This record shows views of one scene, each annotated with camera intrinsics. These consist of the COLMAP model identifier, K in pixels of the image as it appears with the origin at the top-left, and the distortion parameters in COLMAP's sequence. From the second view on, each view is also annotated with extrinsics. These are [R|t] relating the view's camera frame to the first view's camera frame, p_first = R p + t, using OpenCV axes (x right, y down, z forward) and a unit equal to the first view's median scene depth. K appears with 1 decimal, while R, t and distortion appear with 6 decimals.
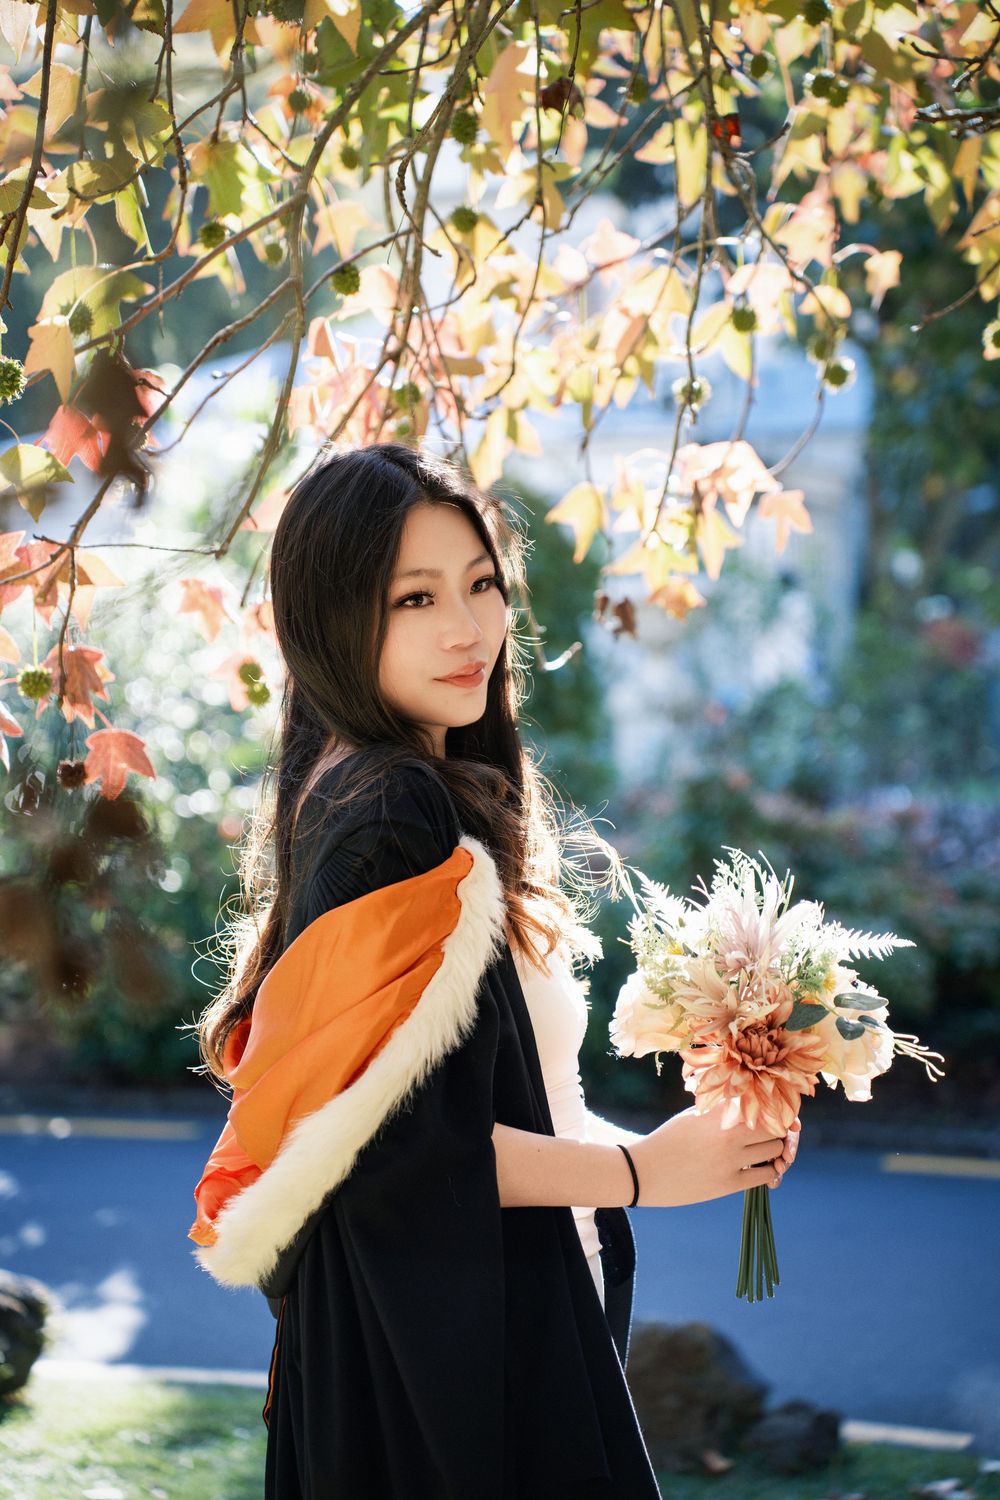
lens RADIAL K [[3110.1, 0, 462.9], [0, 3110.1, 719.1], [0, 0, 1]] dist [0.493447, 0.000000]
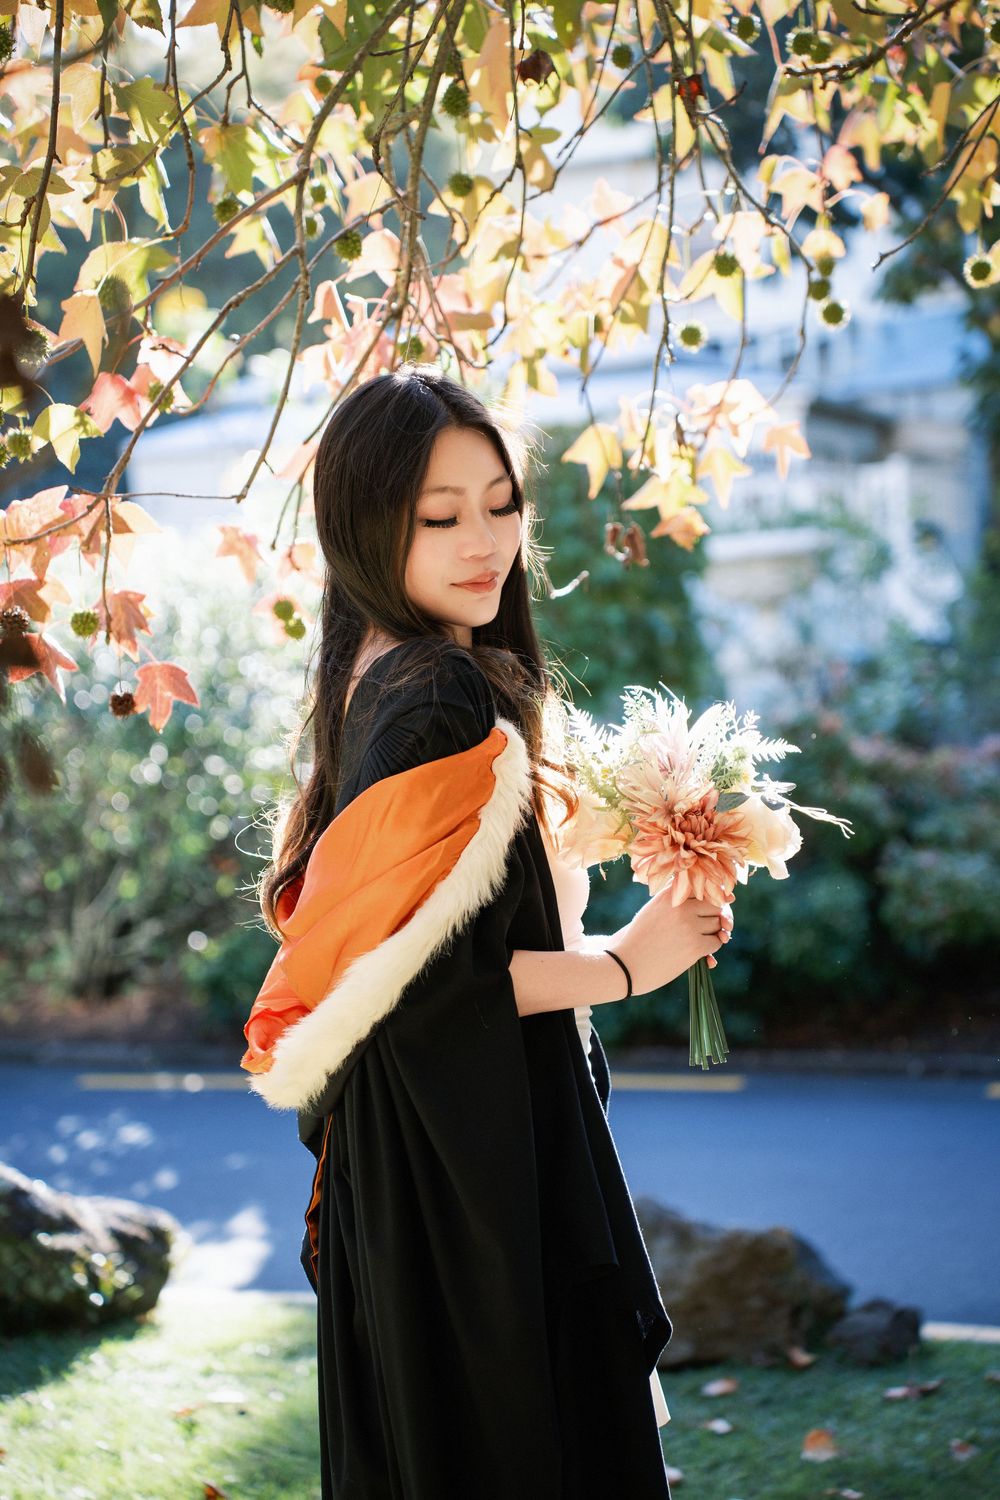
lens RADIAL K [[3110.1, 0, 444.1], [0, 3110.1, 718.5], [0, 0, 1]] dist [0.493447, 0.000000]
pose [[0.997714, -0.039414, -0.054891, 0.045310], [0.039731, 0.999199, 0.004707, 0.019794], [0.054662, -0.006877, 0.998481, -0.088813]]
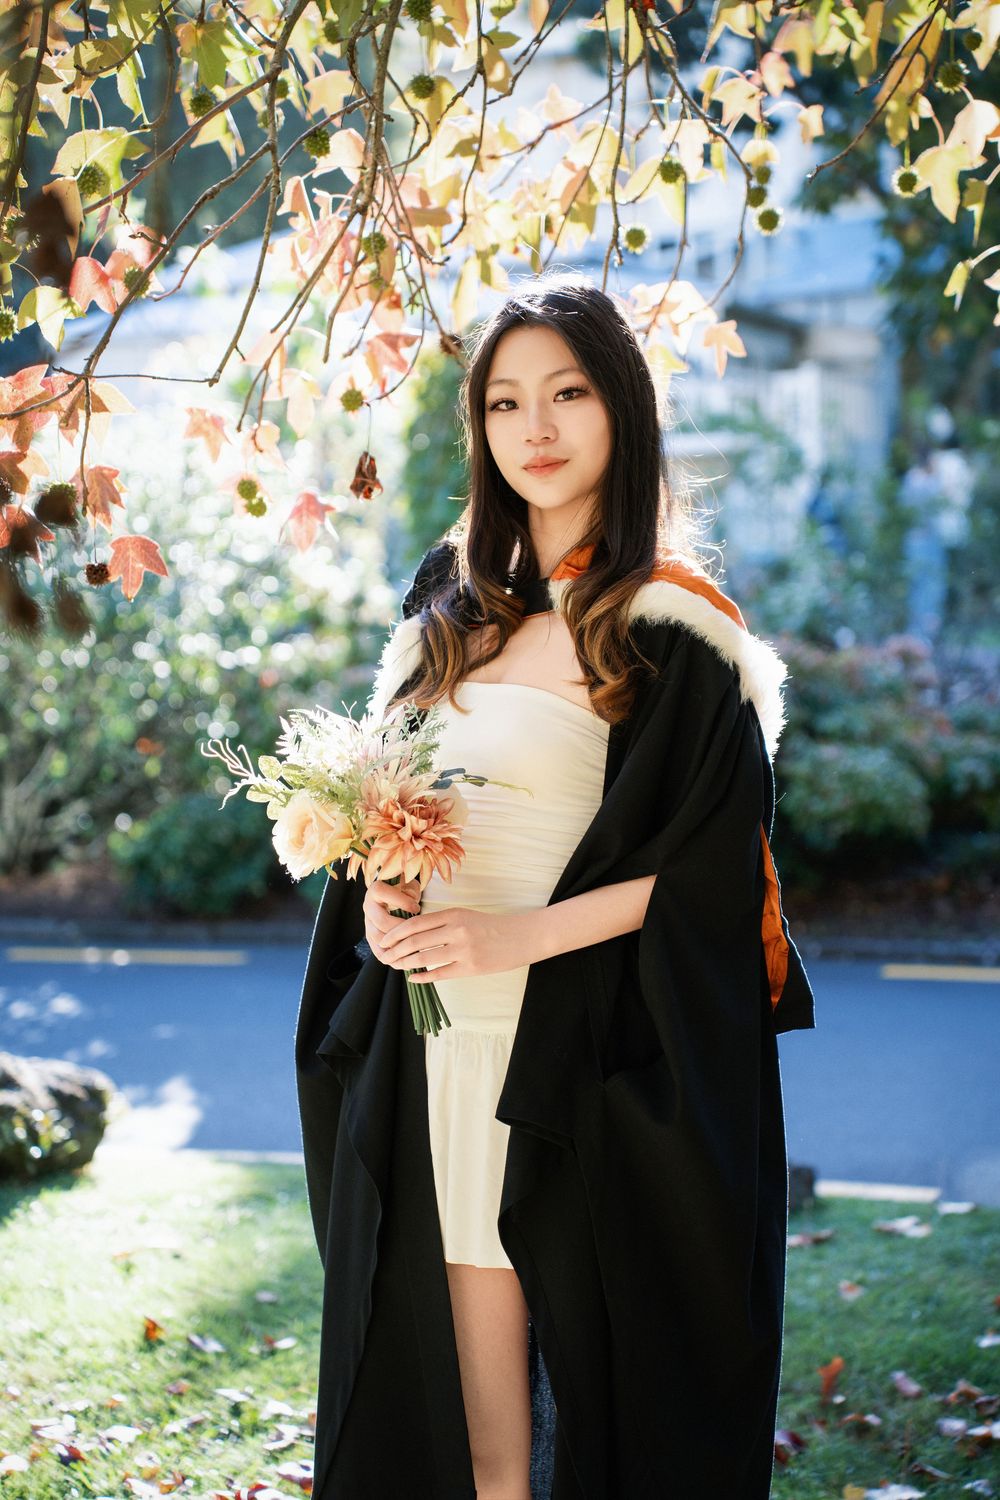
lens RADIAL K [[3110.1, 0, 476.3], [0, 3110.1, 744.9], [0, 0, 1]] dist [0.493447, 0.000000]
pose [[0.999679, -0.020311, -0.015170, 0.031358], [0.020992, 0.998714, 0.046155, 0.027149], [0.014213, -0.046459, 0.998819, -0.162159]]
